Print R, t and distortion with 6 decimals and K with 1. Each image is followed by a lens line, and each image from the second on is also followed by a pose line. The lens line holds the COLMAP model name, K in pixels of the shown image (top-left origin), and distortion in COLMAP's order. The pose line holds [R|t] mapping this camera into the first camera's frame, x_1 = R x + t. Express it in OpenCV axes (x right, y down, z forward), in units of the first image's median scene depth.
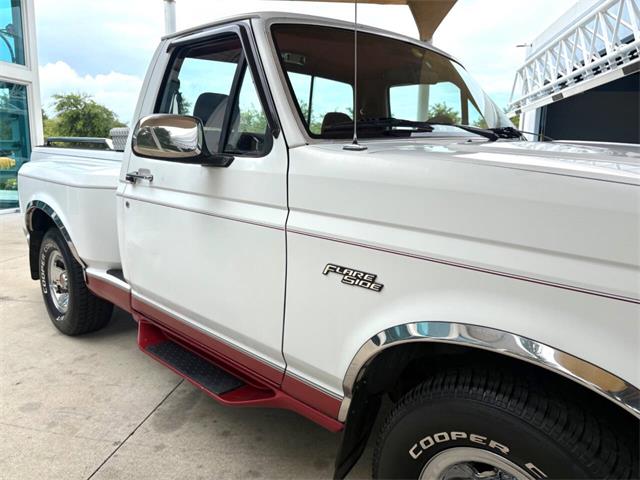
lens RADIAL K [[504.4, 0, 320.0], [0, 504.4, 240.0], [0, 0, 1]] dist [0.036436, -0.002722]
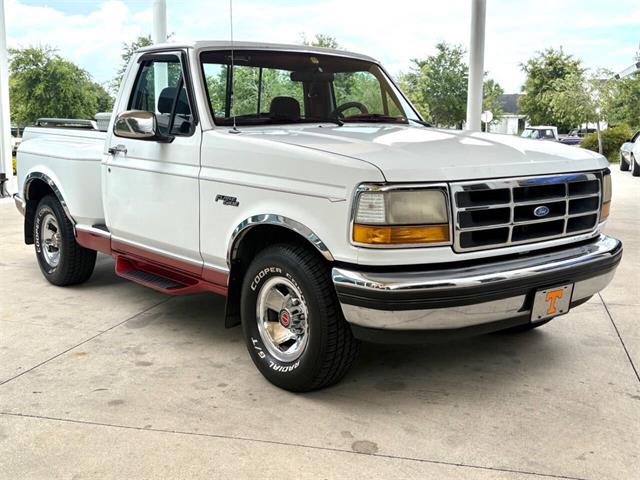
lens RADIAL K [[791.2, 0, 320.0], [0, 791.2, 240.0], [0, 0, 1]] dist [0.228334, -0.743148]
pose [[0.995425, 0.004185, -0.095456, 0.353613], [-0.006615, 0.999662, -0.025152, 0.149771], [0.095319, 0.025668, 0.995116, -0.981728]]
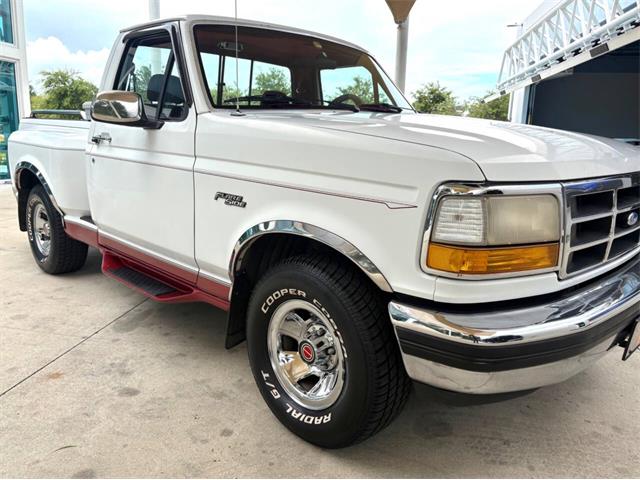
lens RADIAL K [[520.3, 0, 310.9], [0, 520.3, 236.7], [0, 0, 1]] dist [0.038035, -0.001211]
pose [[0.999889, 0.011326, -0.009639, 0.164454], [-0.011091, 0.999649, 0.024080, 0.073886], [0.009908, -0.023970, 0.999664, -0.290875]]
